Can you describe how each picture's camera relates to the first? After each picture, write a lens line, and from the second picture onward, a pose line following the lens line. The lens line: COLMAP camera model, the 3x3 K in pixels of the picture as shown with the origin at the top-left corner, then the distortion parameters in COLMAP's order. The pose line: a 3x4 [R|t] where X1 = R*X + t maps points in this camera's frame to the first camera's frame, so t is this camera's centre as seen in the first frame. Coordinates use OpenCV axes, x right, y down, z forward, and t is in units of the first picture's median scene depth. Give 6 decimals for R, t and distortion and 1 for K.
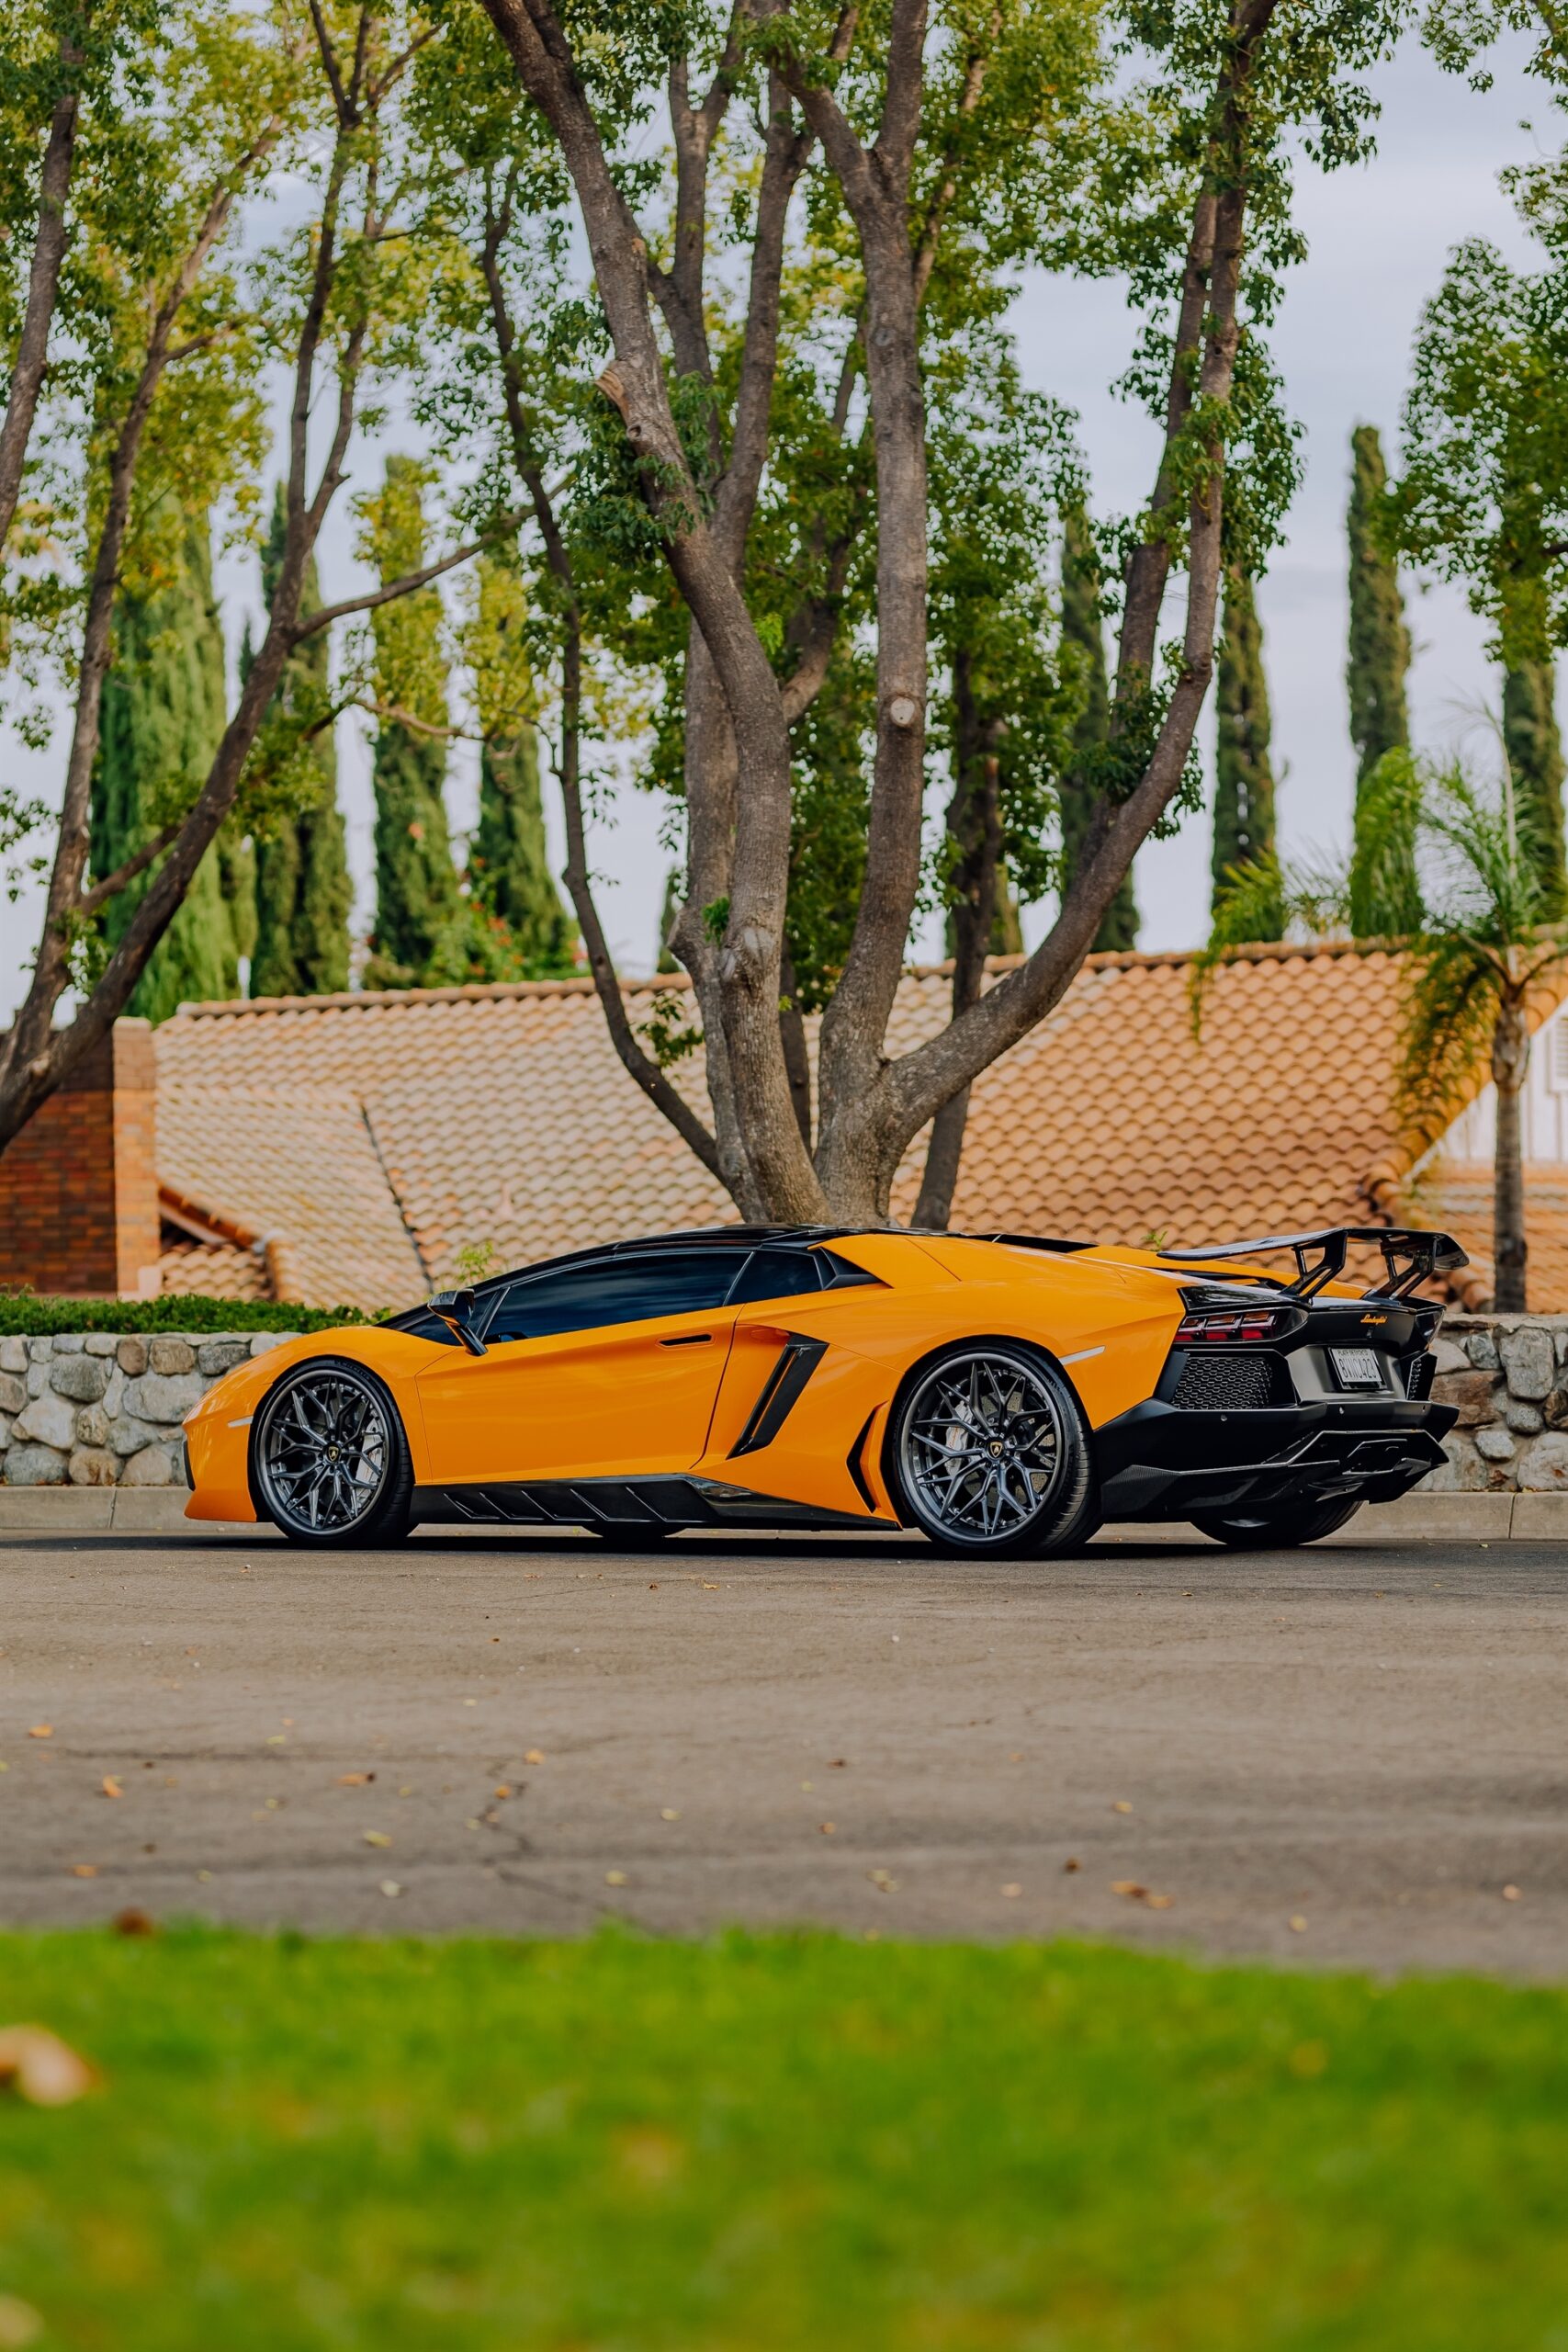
lens RADIAL K [[5539.6, 0, 781.5], [0, 5539.6, 1174.9], [0, 0, 1]] dist [-0.016992, 0.000000]
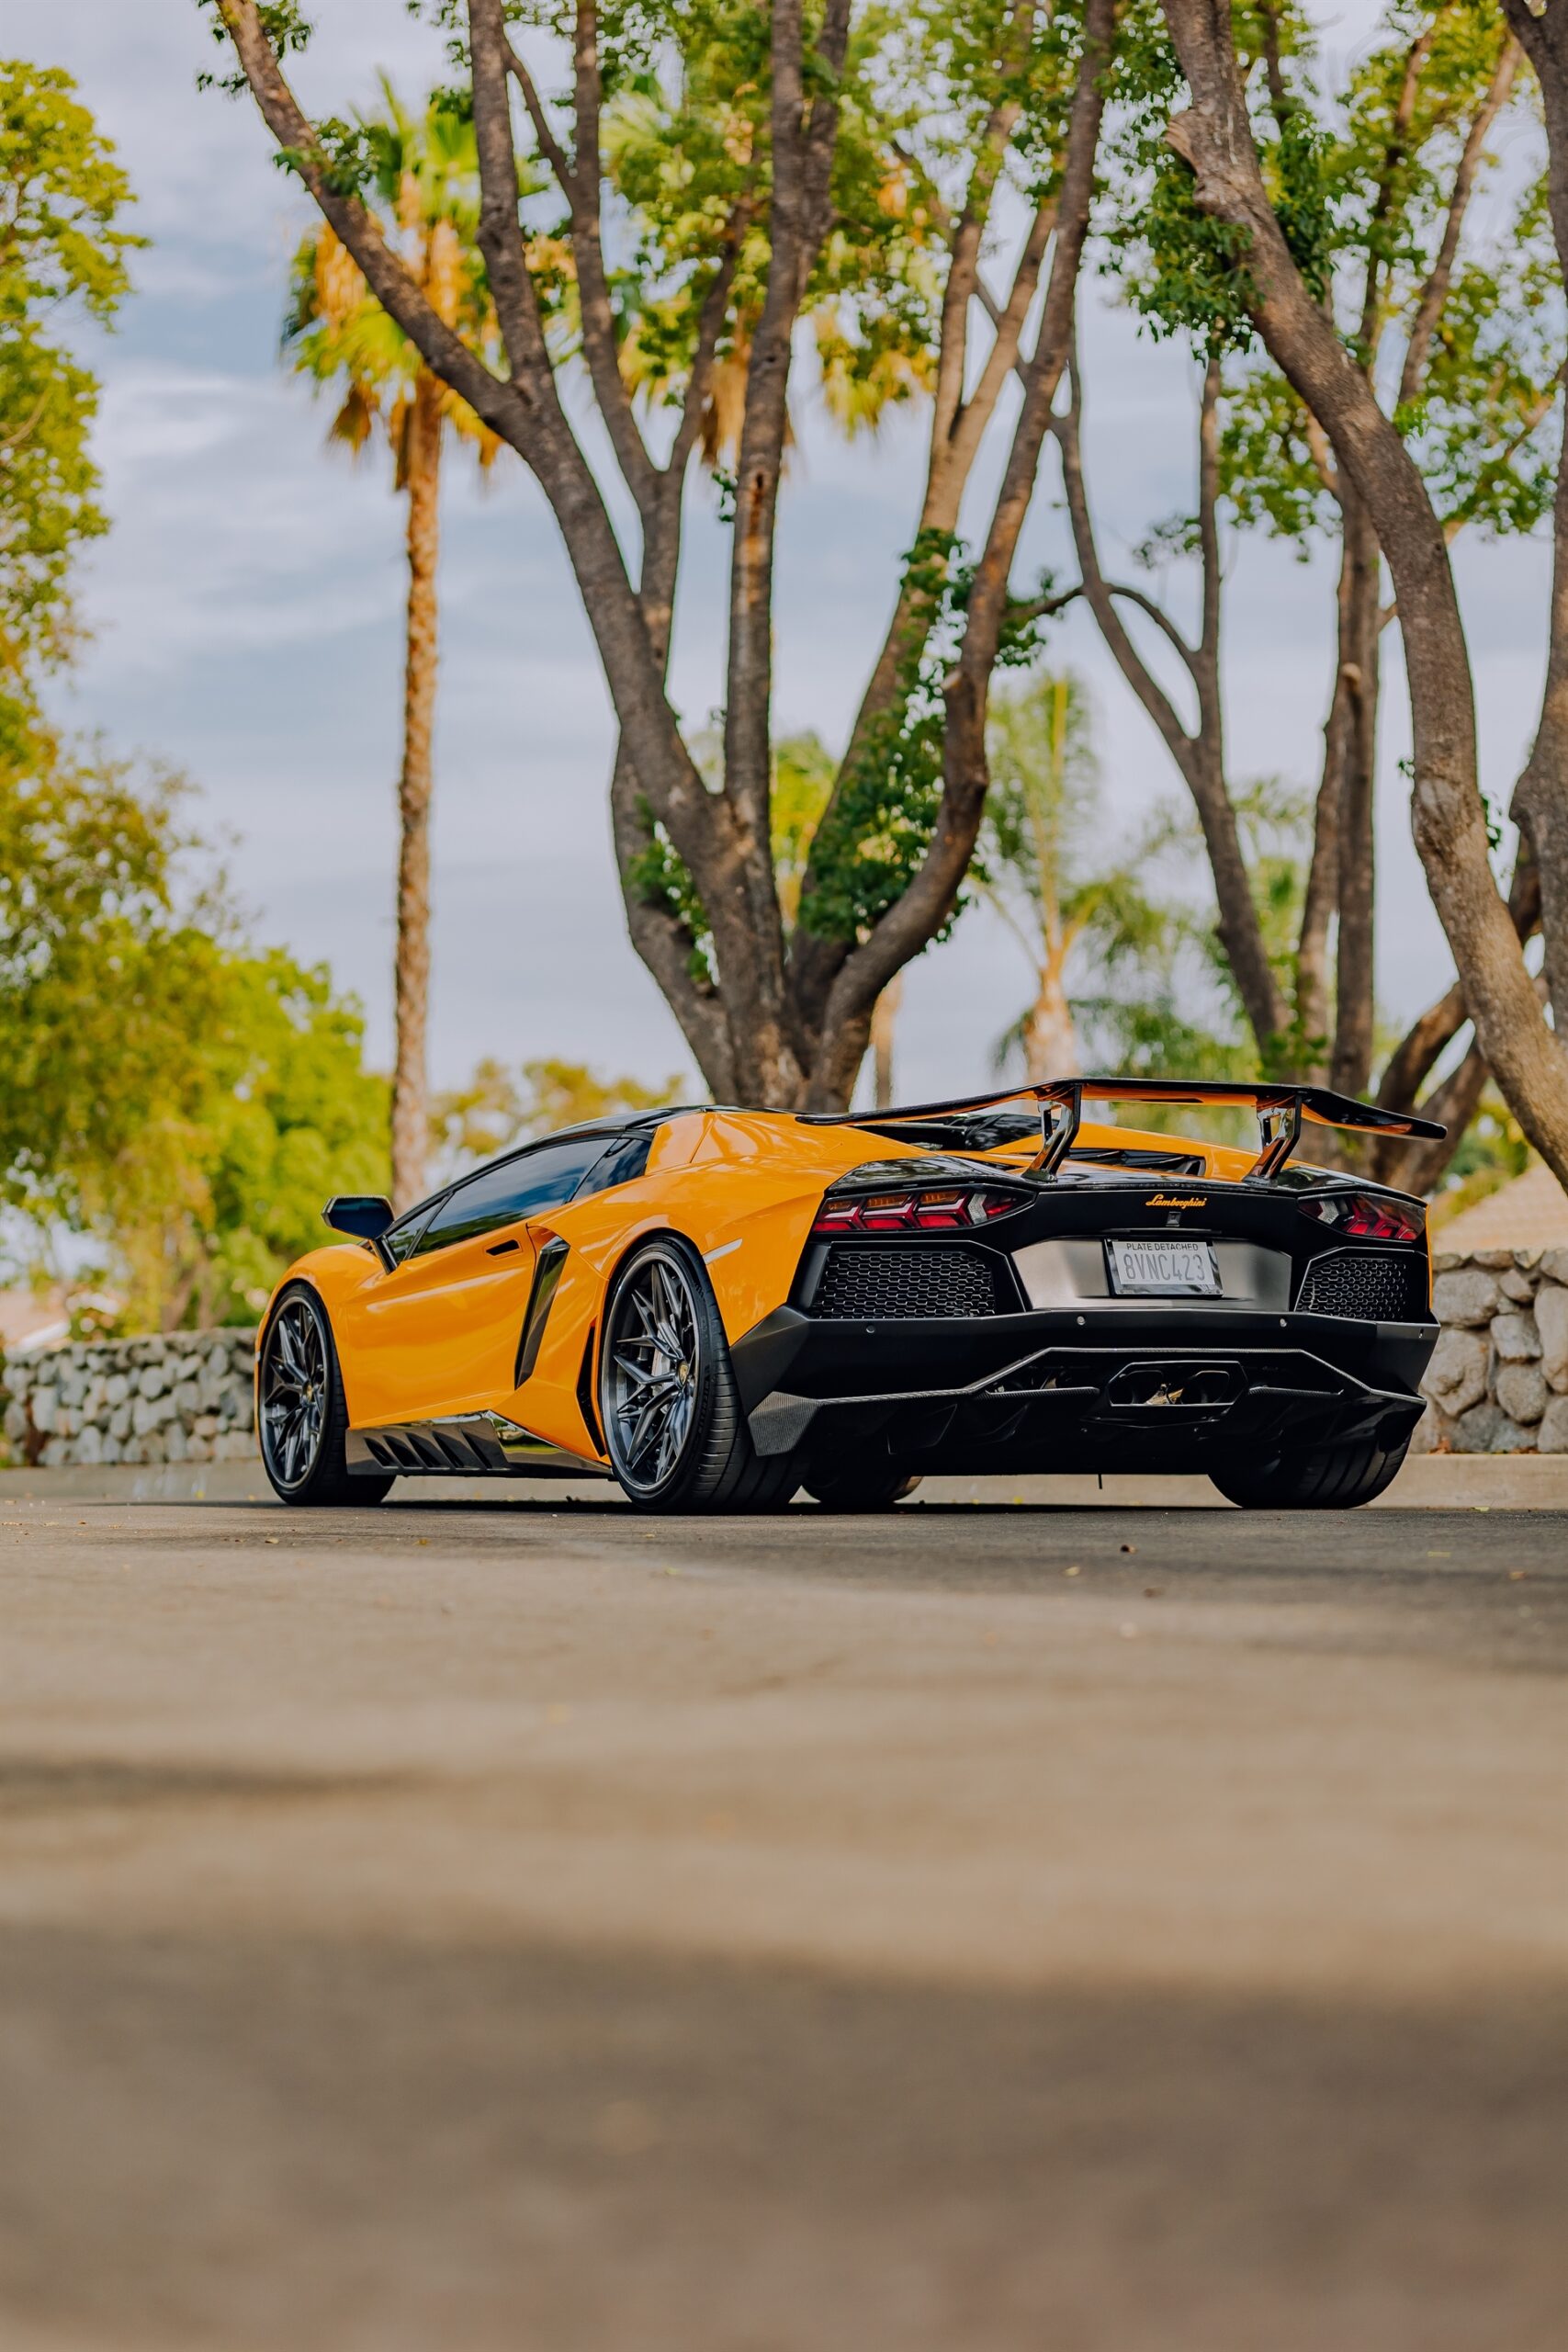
lens RADIAL K [[5539.6, 0, 798.0], [0, 5539.6, 1182.8], [0, 0, 1]] dist [-0.016992, 0.000000]
pose [[0.860423, -0.023593, -0.509034, 0.416374], [0.020118, 0.999722, -0.012331, 0.029670], [0.509183, 0.000369, 0.860658, 0.304033]]
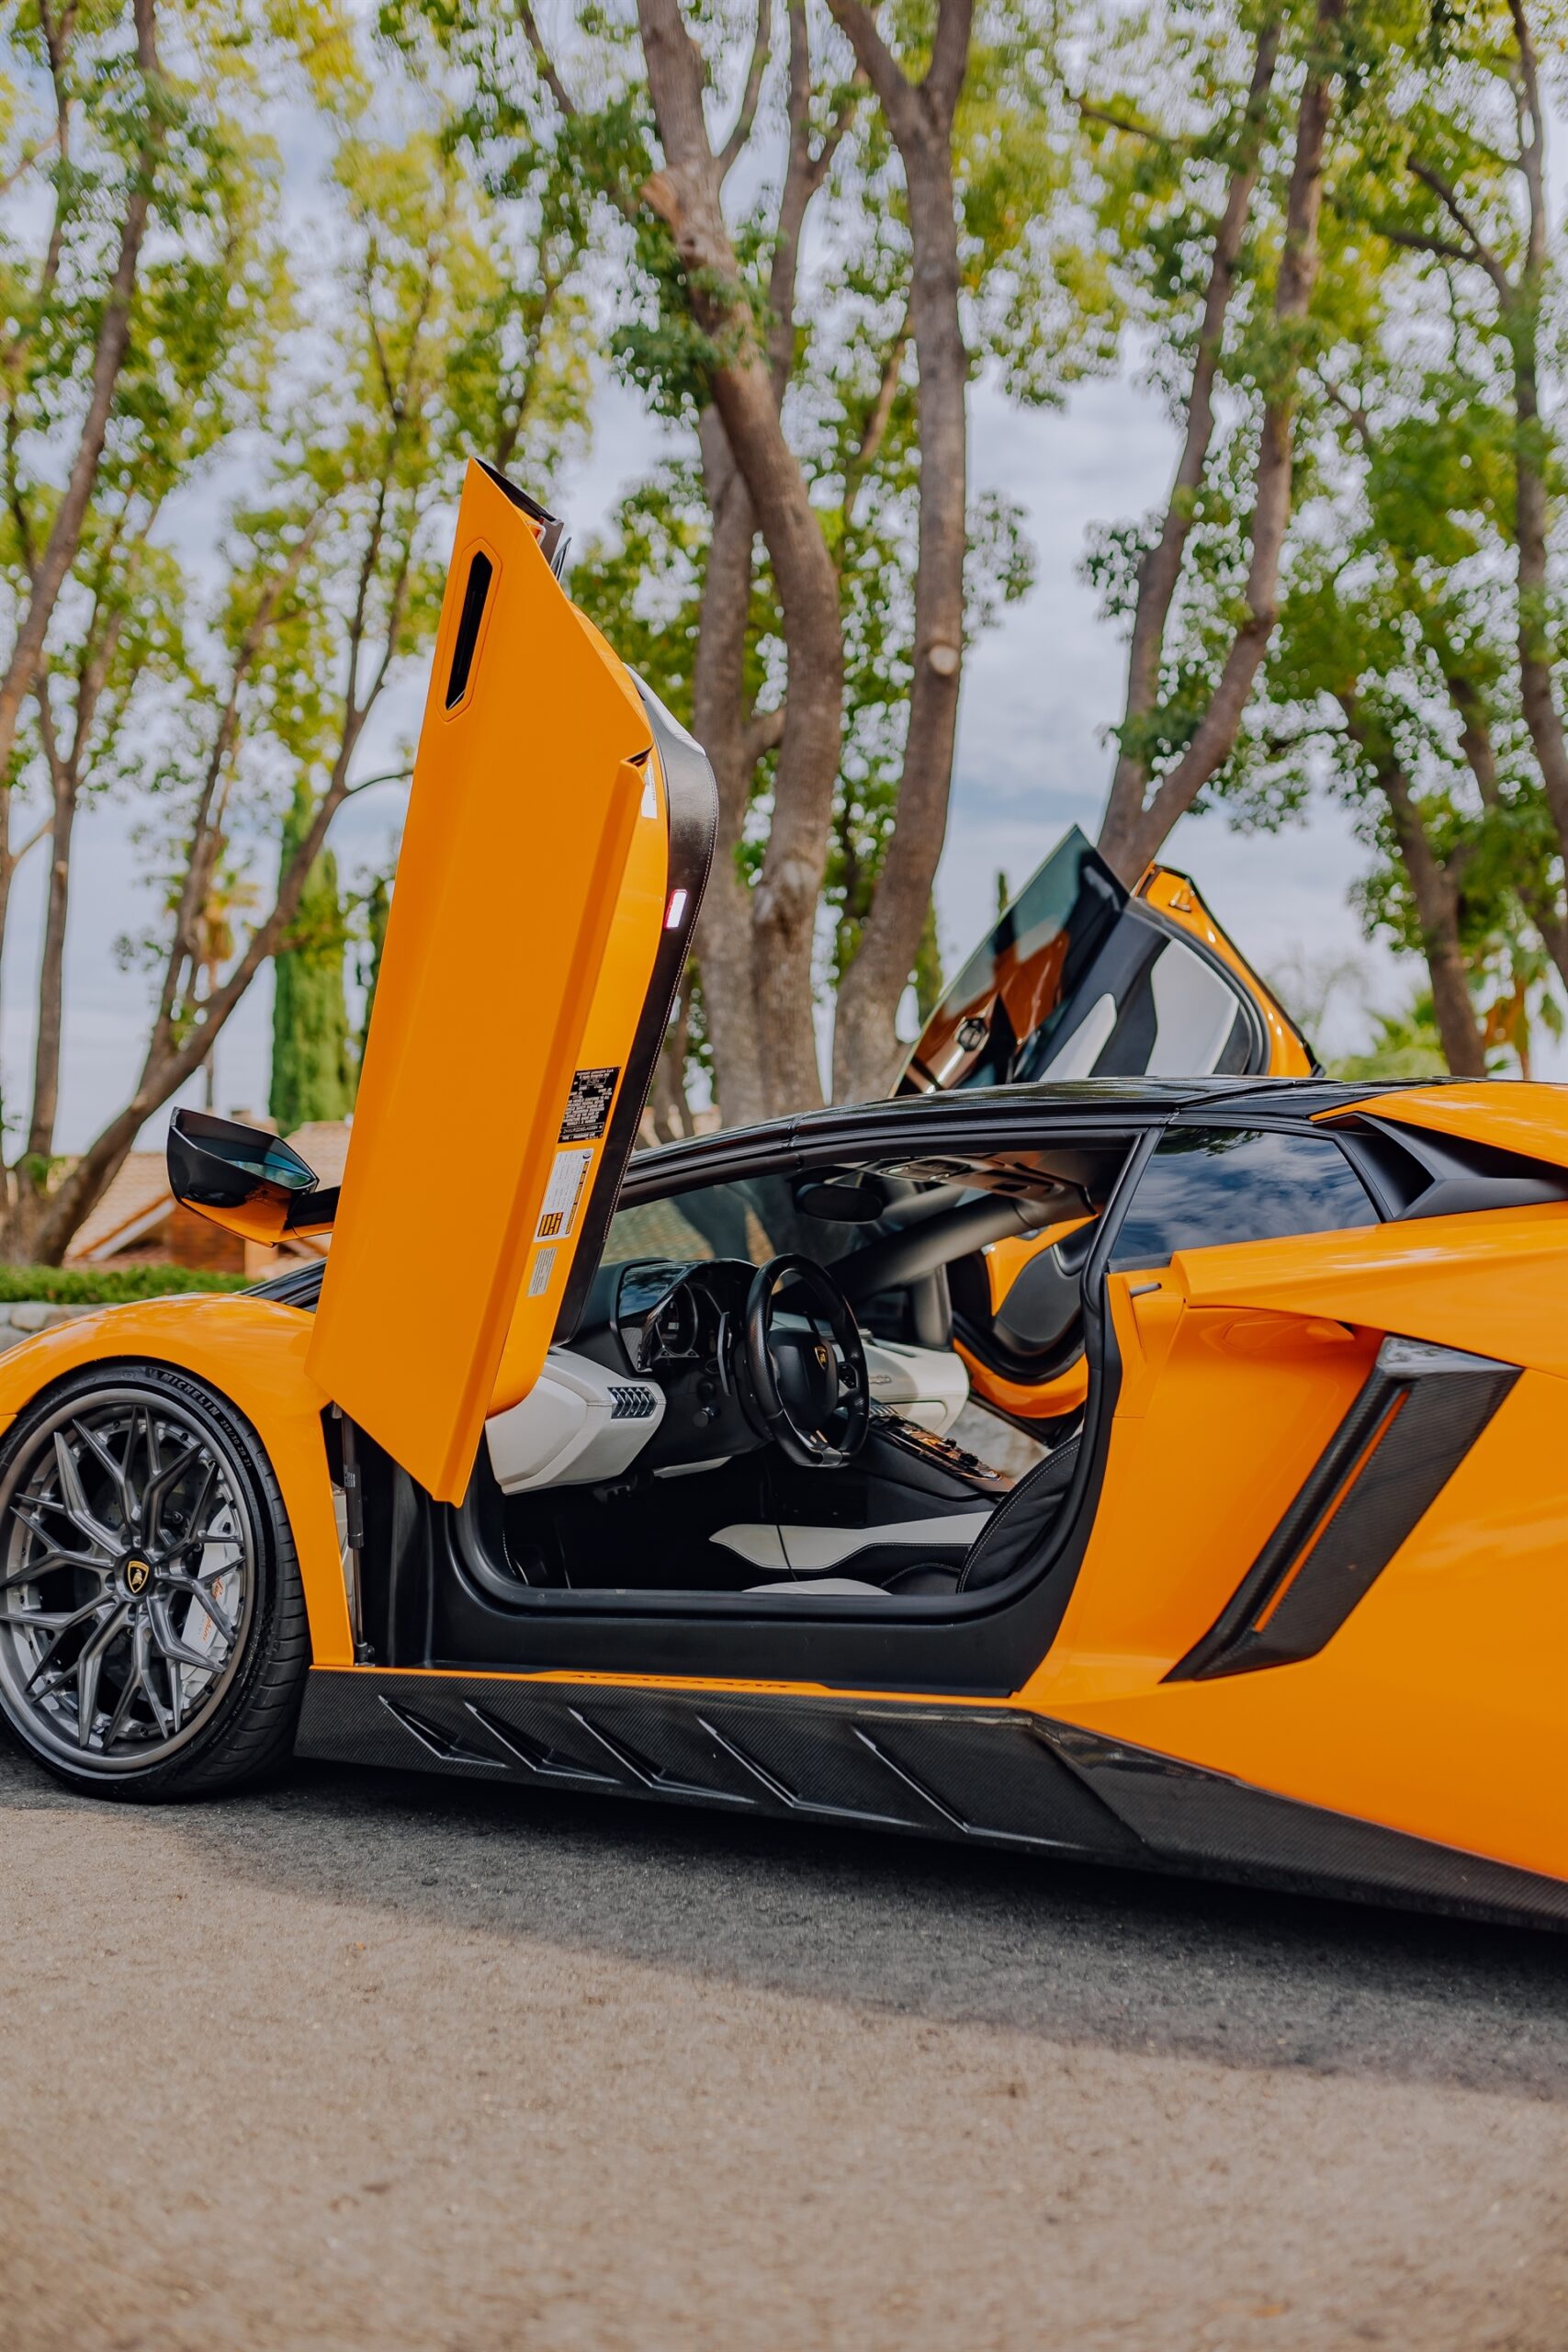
lens RADIAL K [[2234.8, 0, 788.9], [0, 2234.8, 1134.1], [0, 0, 1]] dist [-0.002325, 0.000000]
pose [[0.995819, 0.027938, 0.086970, -0.045006], [-0.023283, 0.998264, -0.054096, 0.022998], [-0.088330, 0.051845, 0.994741, 0.810518]]
